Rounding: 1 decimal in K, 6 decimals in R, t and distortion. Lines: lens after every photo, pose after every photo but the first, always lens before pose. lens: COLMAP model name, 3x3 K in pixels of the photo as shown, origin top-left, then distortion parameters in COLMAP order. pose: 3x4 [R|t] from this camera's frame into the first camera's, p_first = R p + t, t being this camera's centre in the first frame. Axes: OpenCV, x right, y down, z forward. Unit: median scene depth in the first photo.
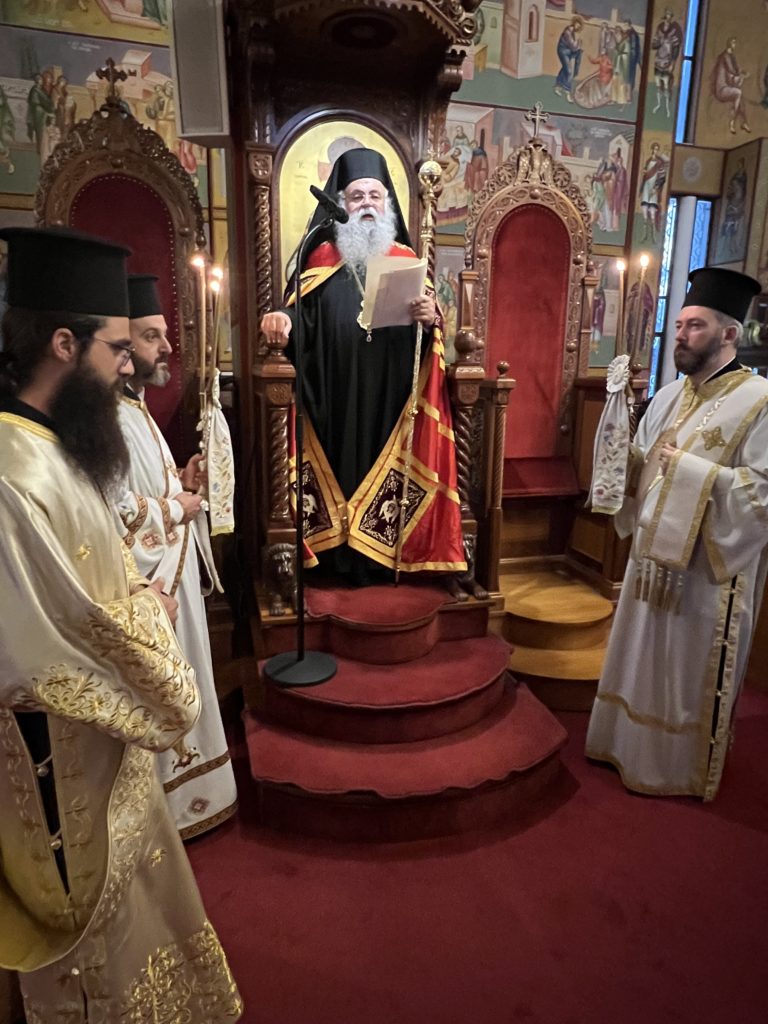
lens RADIAL K [[646.7, 0, 375.1], [0, 646.7, 514.1], [0, 0, 1]] dist [-0.008025, 0.005094]
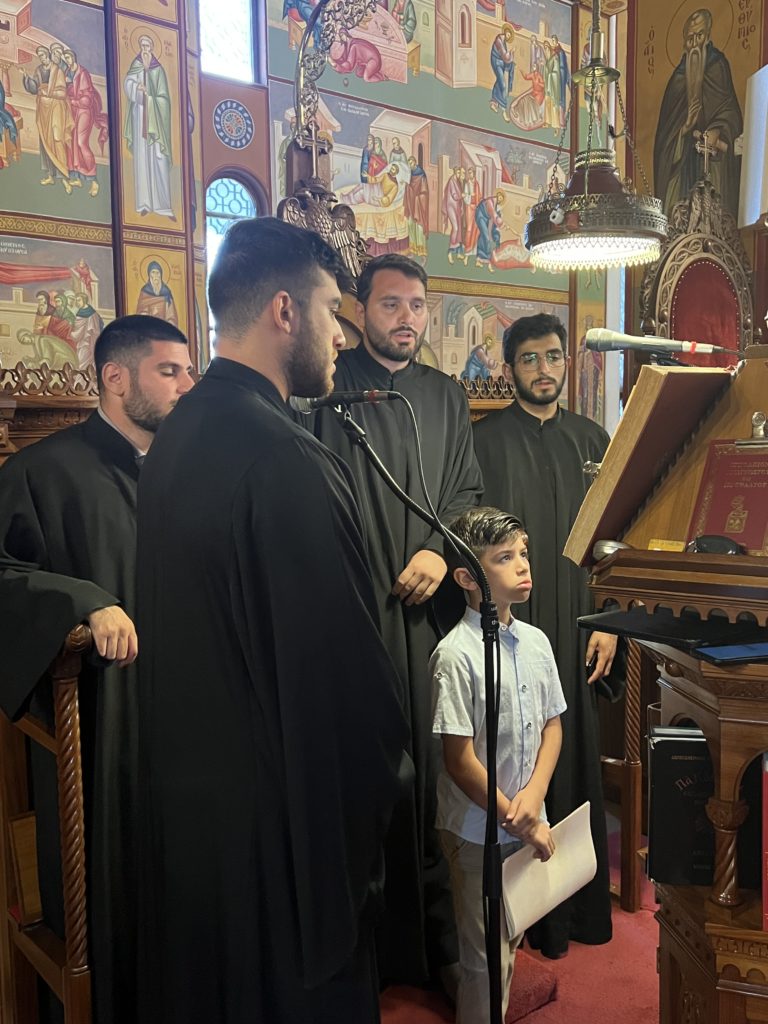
lens RADIAL K [[974.4, 0, 391.7], [0, 974.4, 505.0], [0, 0, 1]] dist [0.018667, 0.000000]
pose [[0.916245, -0.056708, 0.396585, -1.127218], [0.114586, 0.985670, -0.123790, -0.091125], [-0.383883, 0.158865, 0.909613, 0.050819]]
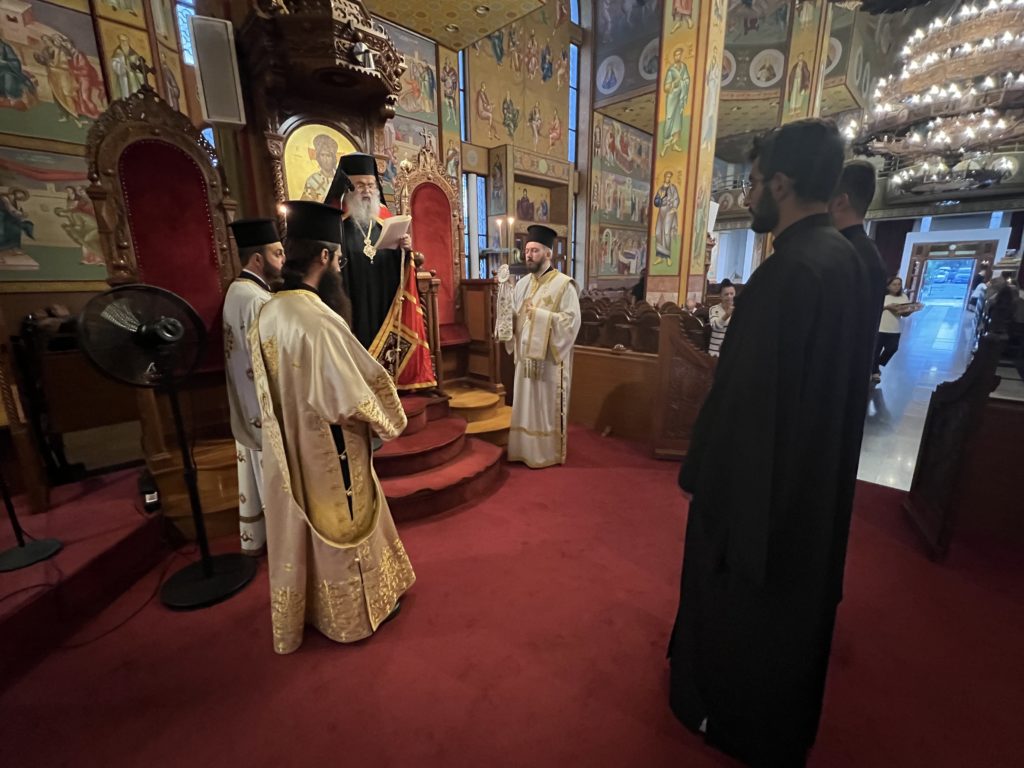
lens RADIAL K [[447.4, 0, 513.4], [0, 447.4, 386.9], [0, 0, 1]] dist [-0.004062, 0.000893]
pose [[0.862119, -0.139876, 0.487018, -0.242174], [0.134111, 0.989856, 0.046894, 0.058235], [-0.488637, 0.024886, 0.872132, -0.192015]]
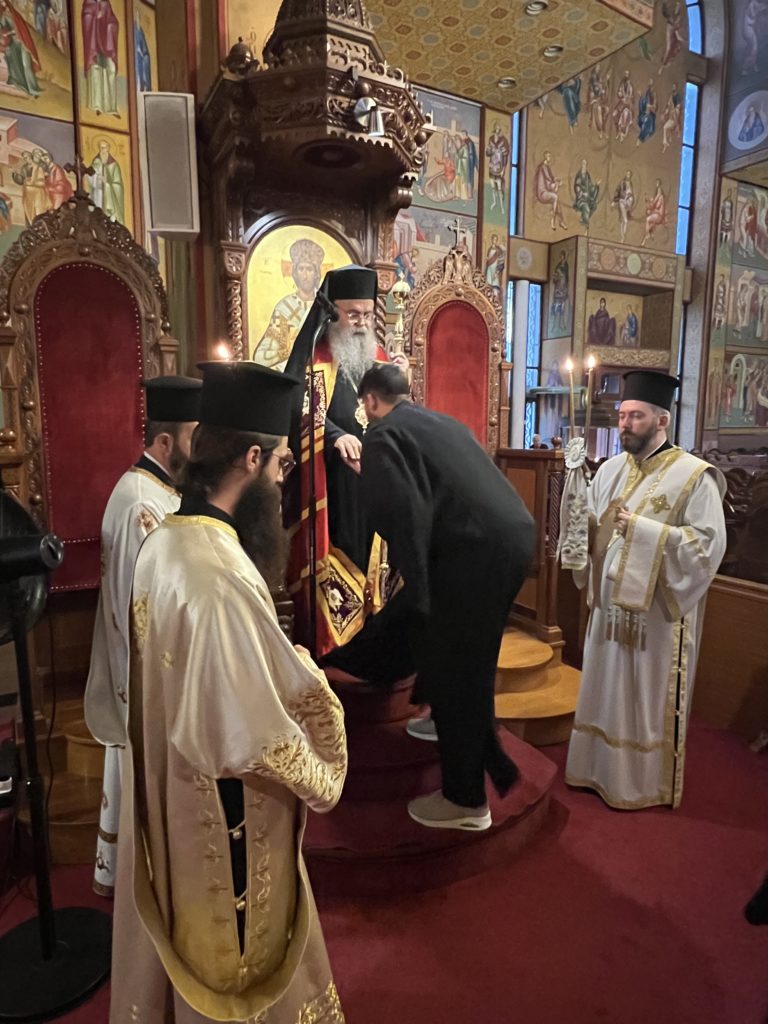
lens RADIAL K [[646.7, 0, 376.3], [0, 646.7, 514.6], [0, 0, 1]] dist [-0.008025, 0.005094]
pose [[0.972037, -0.042388, 0.230971, -0.178731], [0.062192, 0.994921, -0.079147, -0.020241], [-0.226443, 0.091298, 0.969736, -0.045768]]
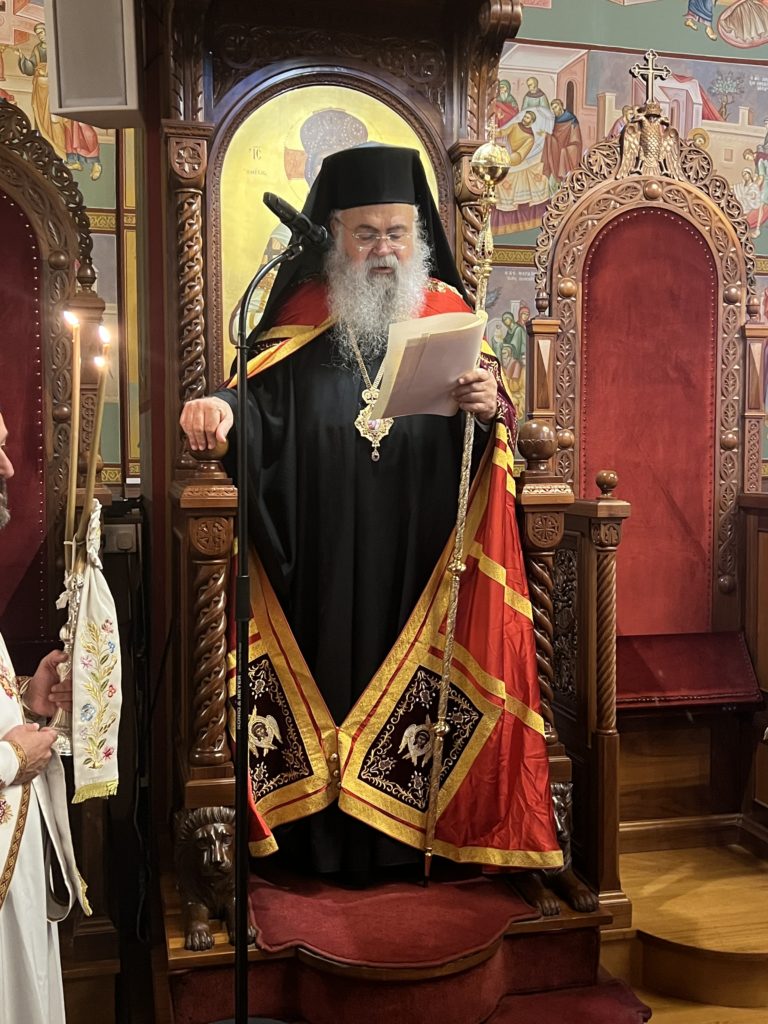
lens RADIAL K [[1141.1, 0, 393.4], [0, 1141.1, 519.6], [0, 0, 1]] dist [0.022112, 0.000000]
pose [[0.999897, -0.011185, -0.008980, 0.015831], [0.009487, 0.985259, -0.170808, -0.021239], [0.010758, 0.170705, 0.985263, 0.011329]]
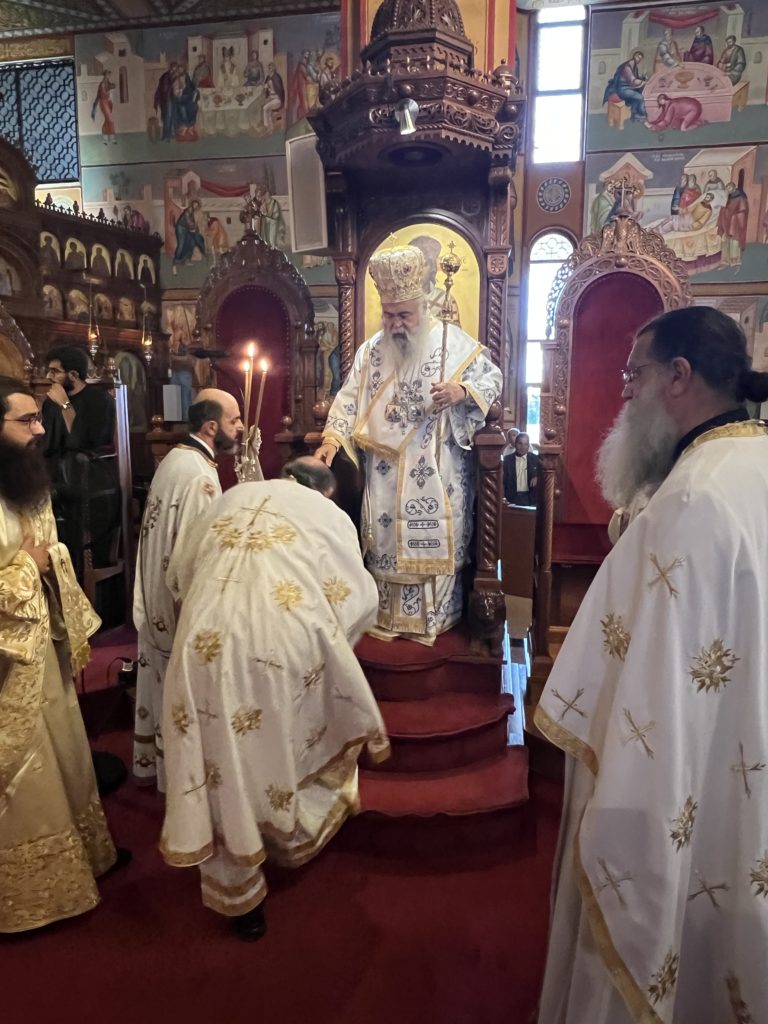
lens RADIAL K [[679.2, 0, 382.0], [0, 679.2, 505.9], [0, 0, 1]] dist [-0.003100, 0.000663]
pose [[0.913544, 0.042331, -0.404532, 0.352181], [-0.084282, 0.992684, -0.086455, 0.001594], [0.397913, 0.113075, 0.910428, -0.065153]]
